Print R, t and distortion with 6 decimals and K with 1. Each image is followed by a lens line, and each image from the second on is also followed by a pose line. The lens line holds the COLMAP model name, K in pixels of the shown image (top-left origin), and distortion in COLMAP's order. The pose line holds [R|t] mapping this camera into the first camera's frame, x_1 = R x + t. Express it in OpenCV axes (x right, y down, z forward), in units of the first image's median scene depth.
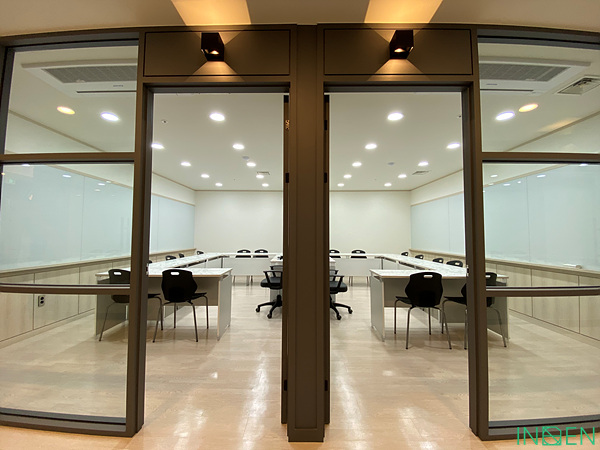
lens RADIAL K [[240.8, 0, 300.0], [0, 240.8, 225.0], [0, 0, 1]] dist [0.000415, 0.000008]
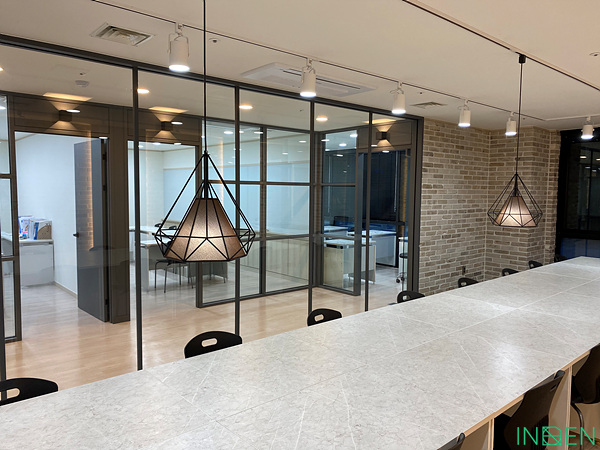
lens RADIAL K [[459.0, 0, 300.0], [0, 459.0, 225.0], [0, 0, 1]] dist [0.053152, -0.115431]
pose [[0.741377, -0.043447, 0.669681, -0.751200], [-0.043497, 0.992693, 0.112557, -0.226457], [-0.669677, -0.112576, 0.734070, -1.450407]]
